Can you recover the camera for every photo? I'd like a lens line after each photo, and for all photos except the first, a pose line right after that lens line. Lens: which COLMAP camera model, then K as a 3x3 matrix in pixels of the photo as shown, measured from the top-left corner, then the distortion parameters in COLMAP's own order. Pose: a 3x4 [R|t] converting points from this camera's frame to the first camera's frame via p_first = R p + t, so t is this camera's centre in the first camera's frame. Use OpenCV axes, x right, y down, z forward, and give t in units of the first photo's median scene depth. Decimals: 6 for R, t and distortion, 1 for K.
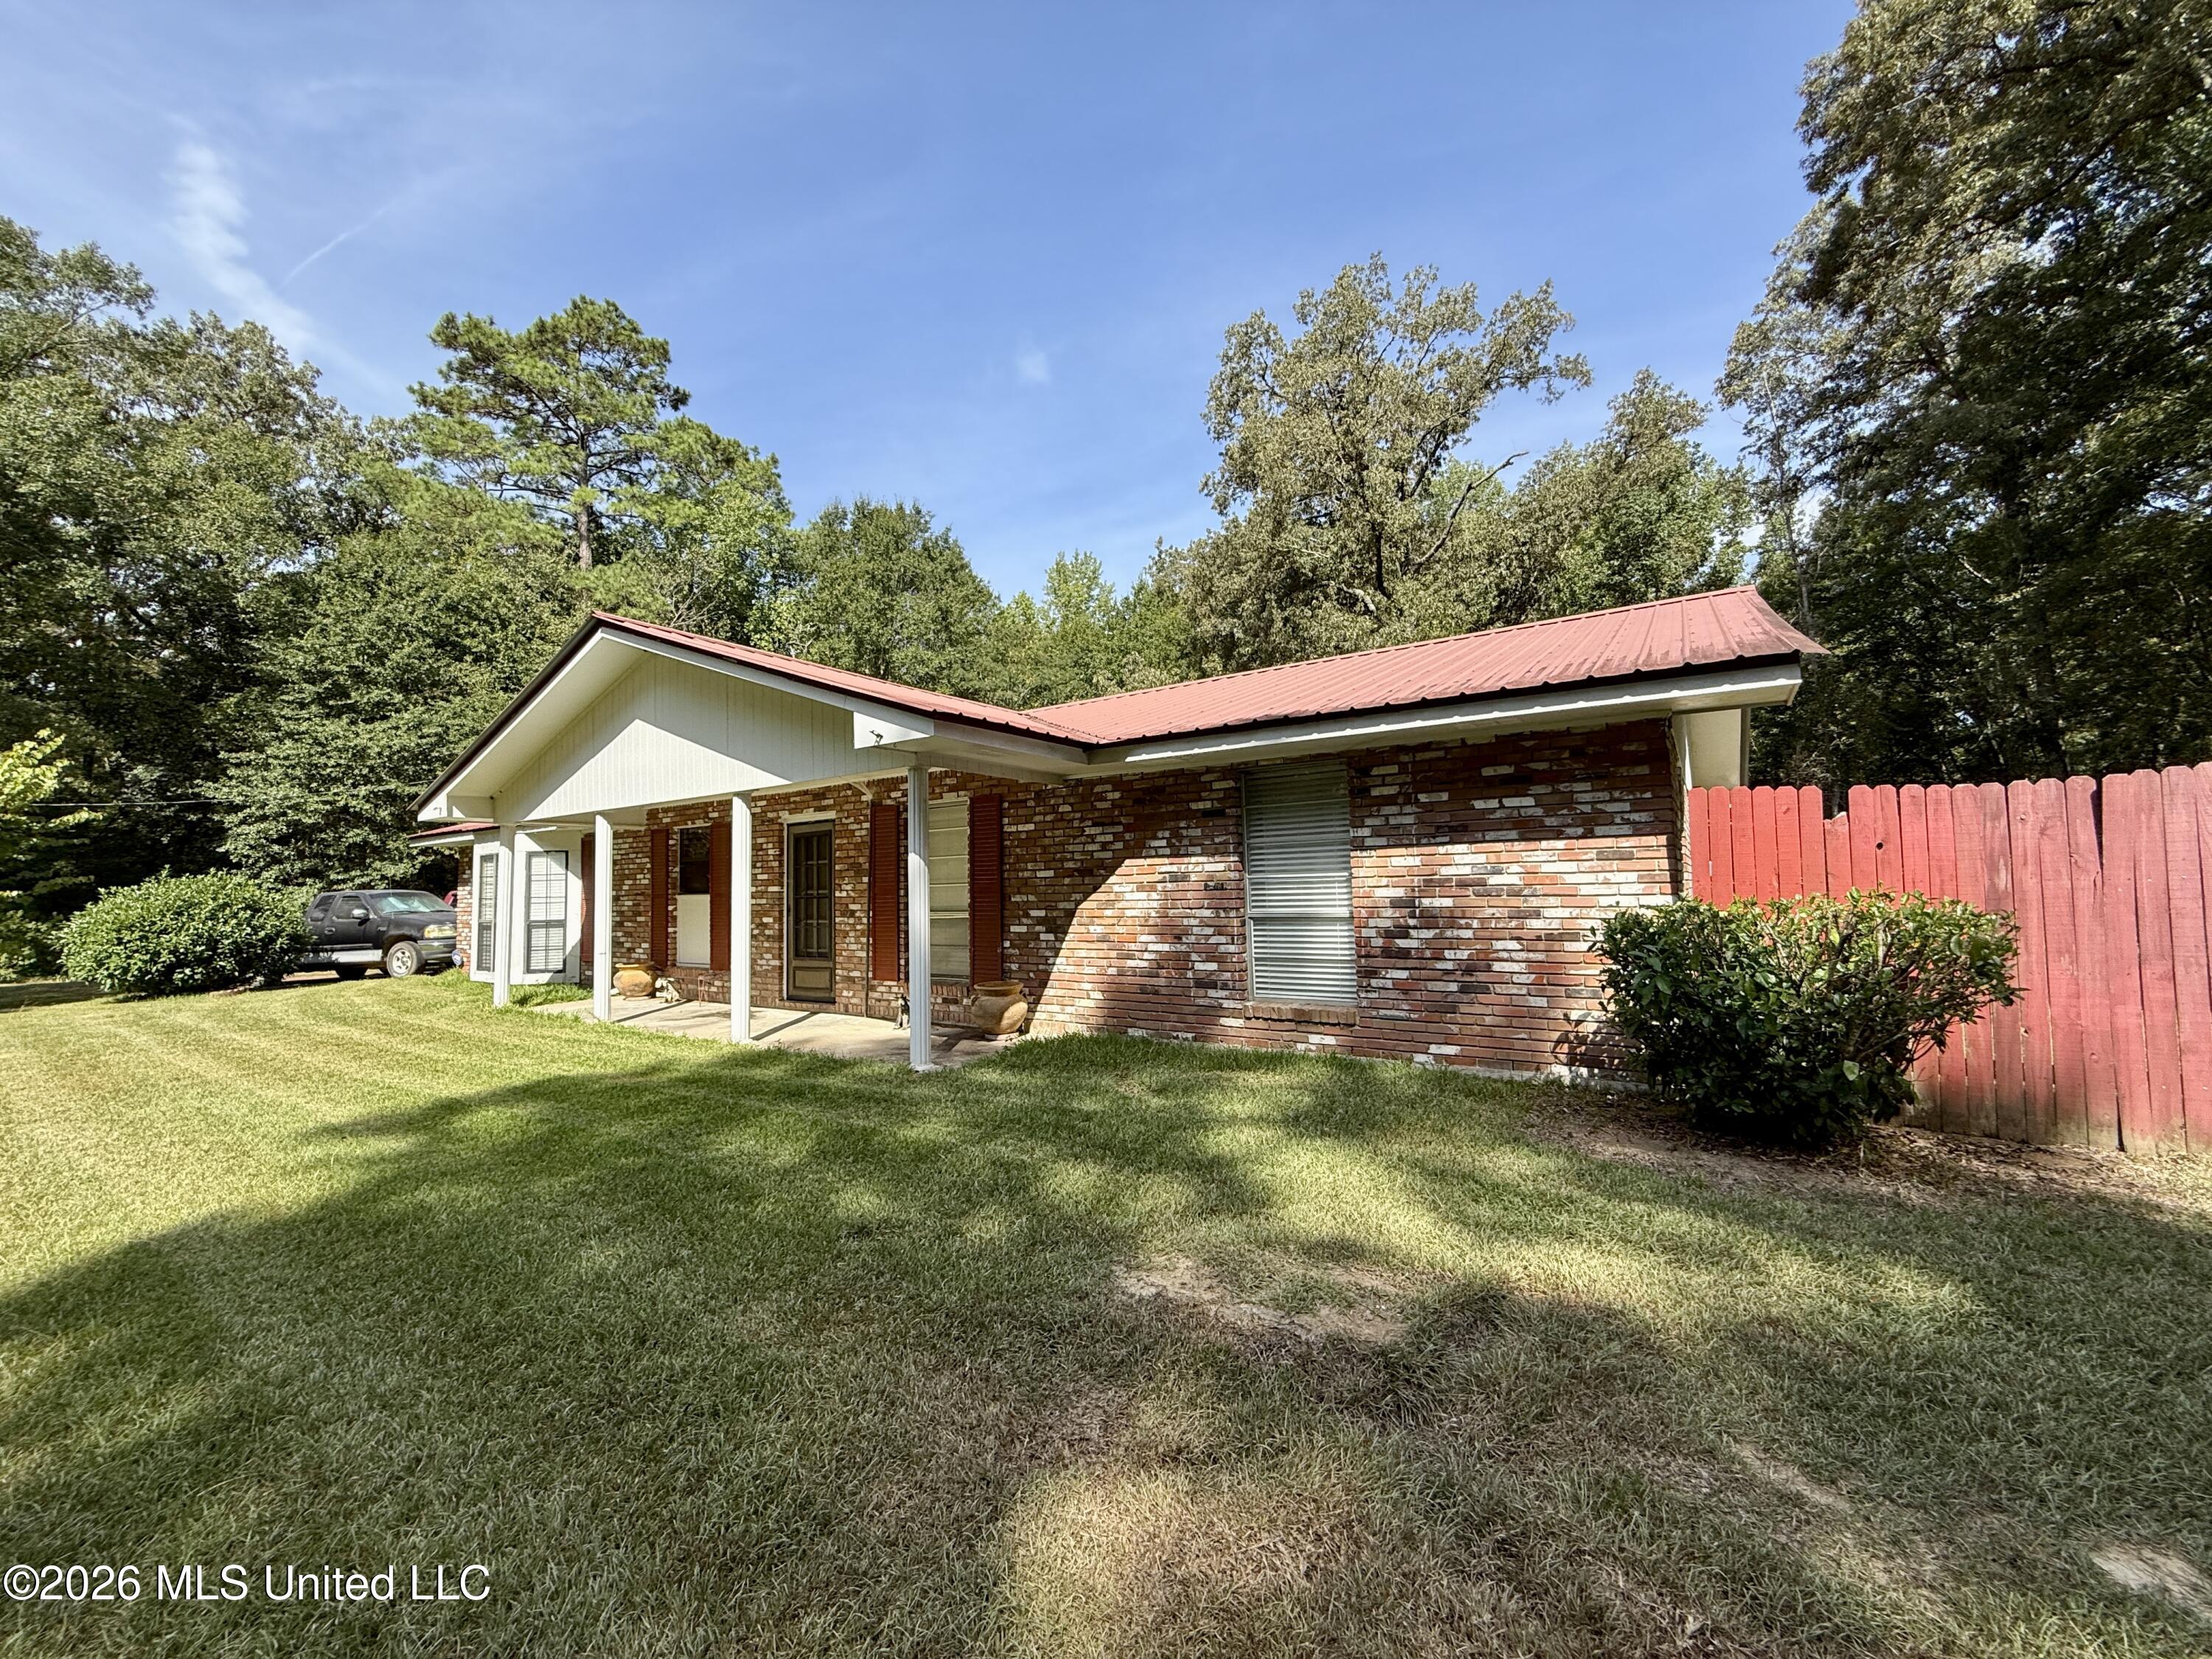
lens RADIAL K [[898.0, 0, 1127.7], [0, 898.0, 819.9], [0, 0, 1]] dist [0.001643, -0.000475]
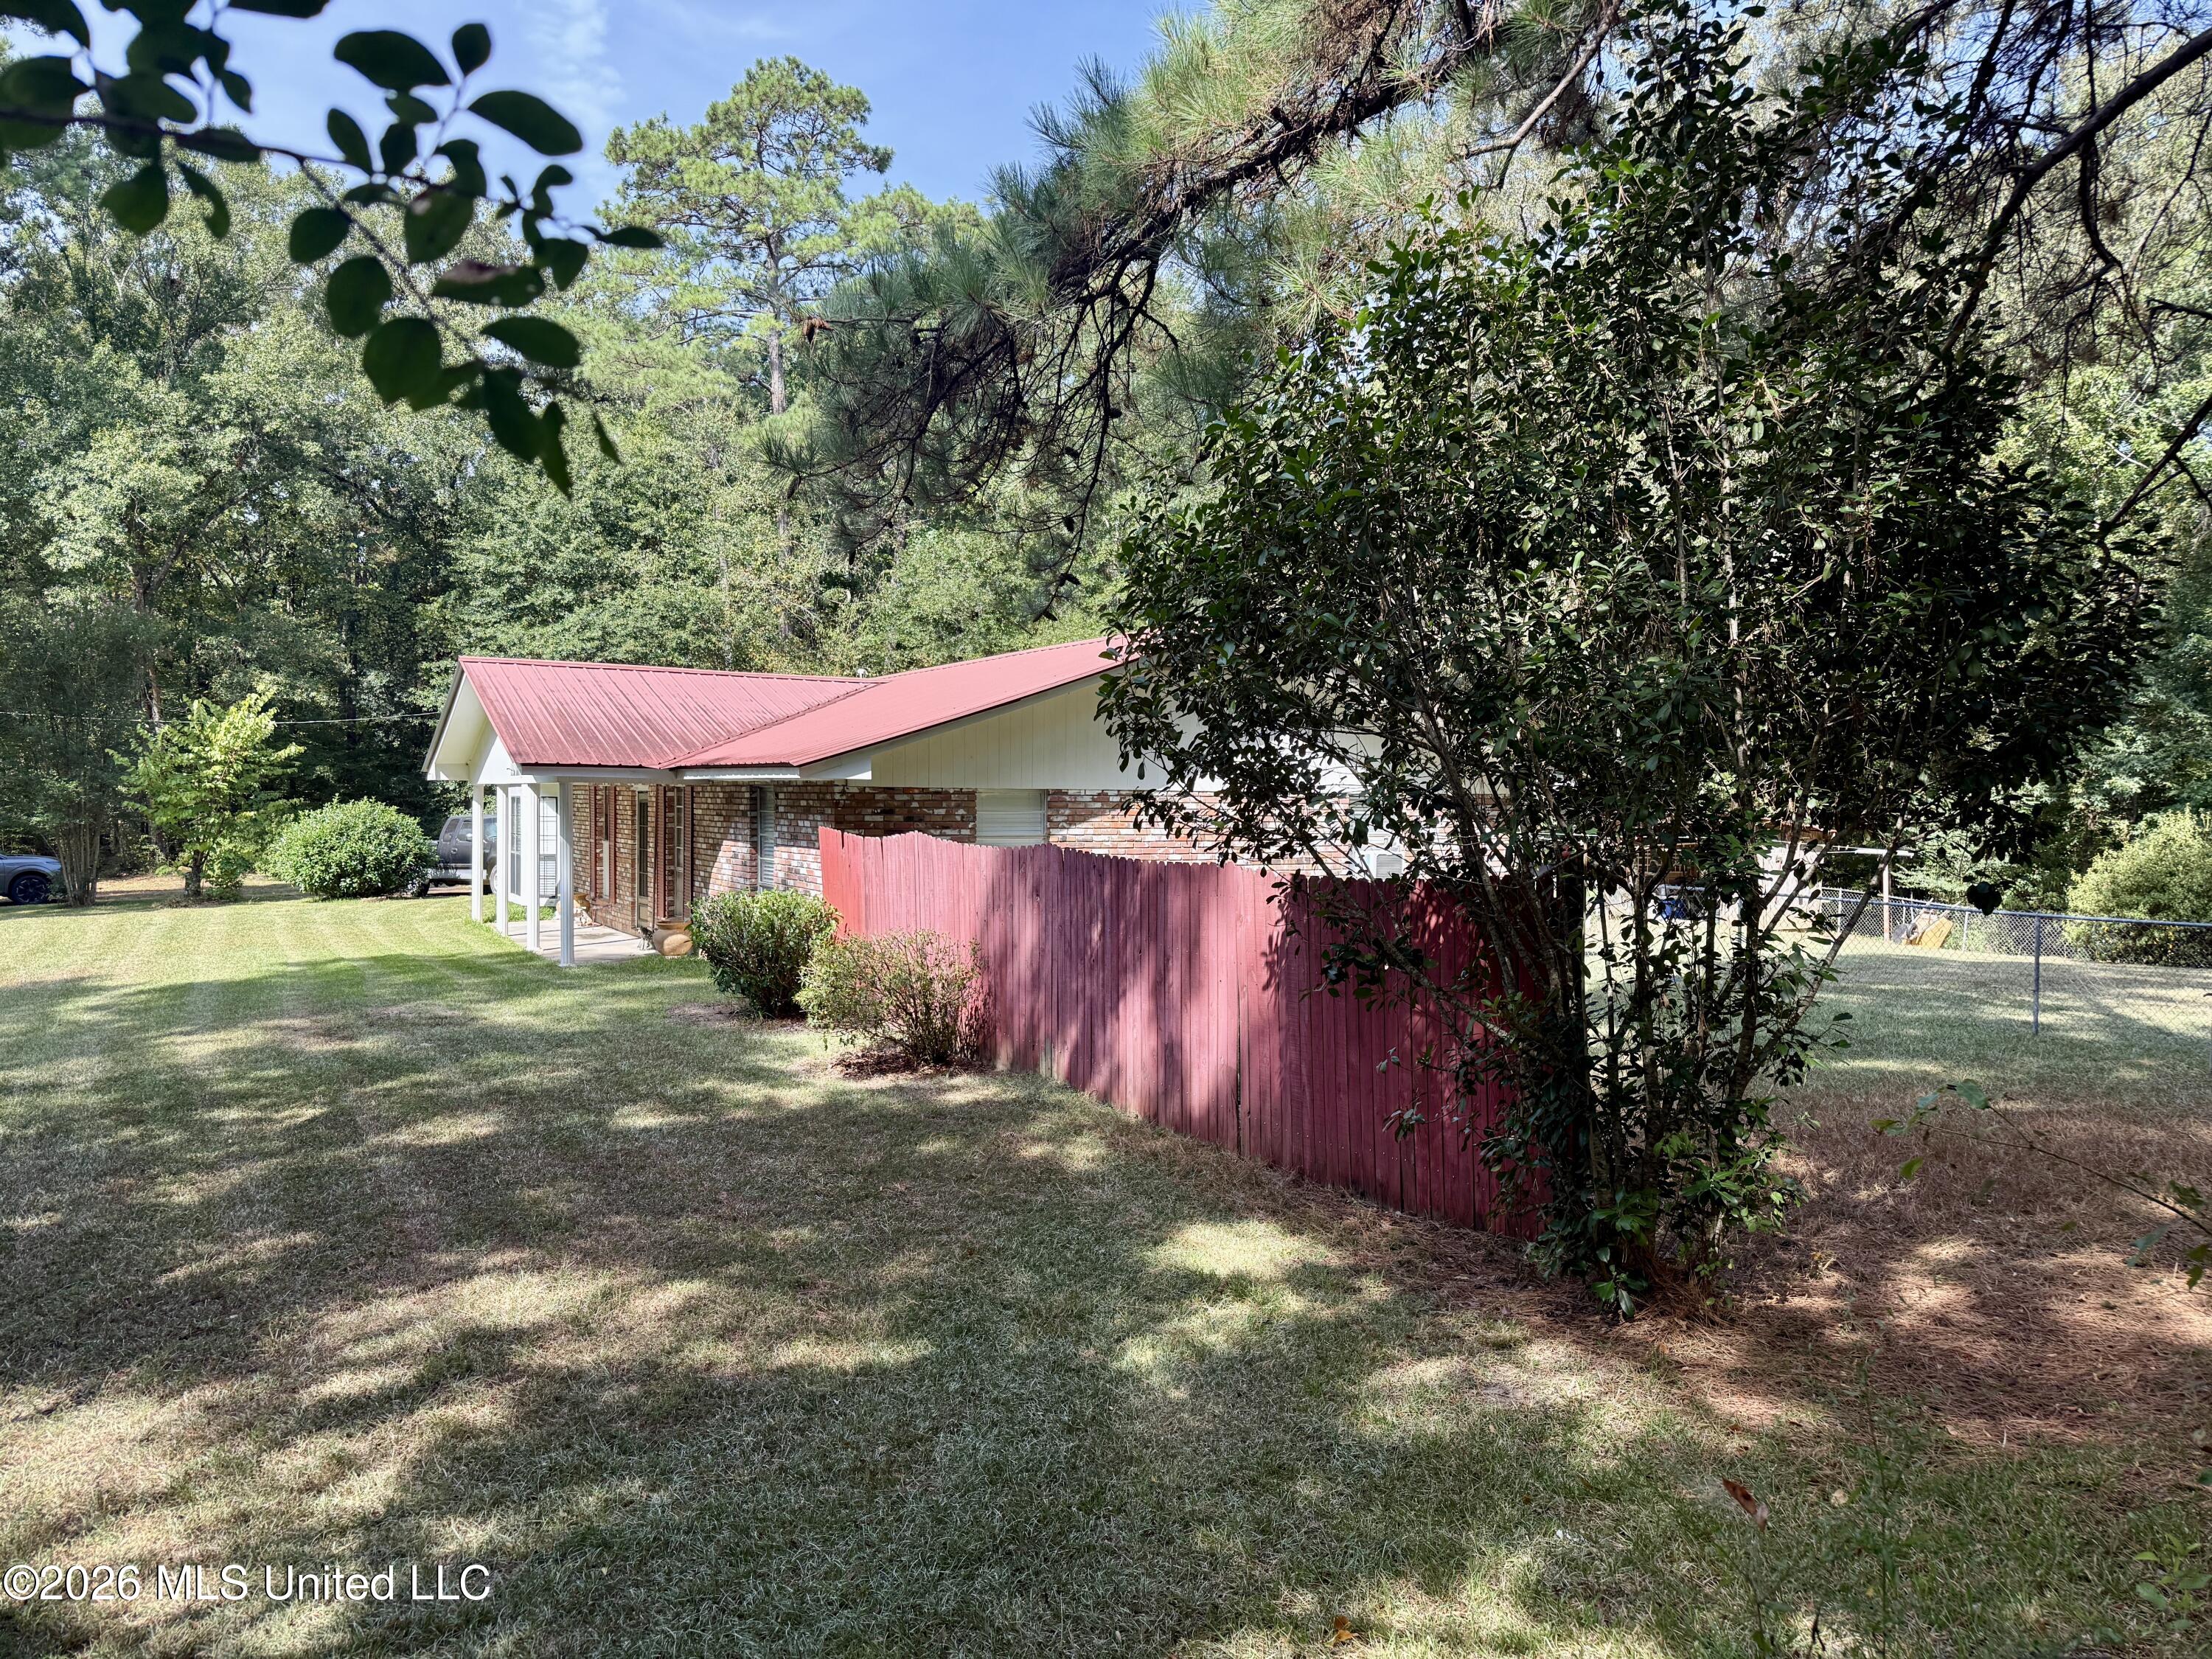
lens RADIAL K [[1496.4, 0, 1098.8], [0, 1496.4, 839.5], [0, 0, 1]] dist [0.010741, -0.005032]
pose [[0.909273, 0.040069, -0.414268, 0.349817], [0.003525, 0.994578, 0.103936, -0.046268], [0.416186, -0.095967, 0.904201, -0.203956]]
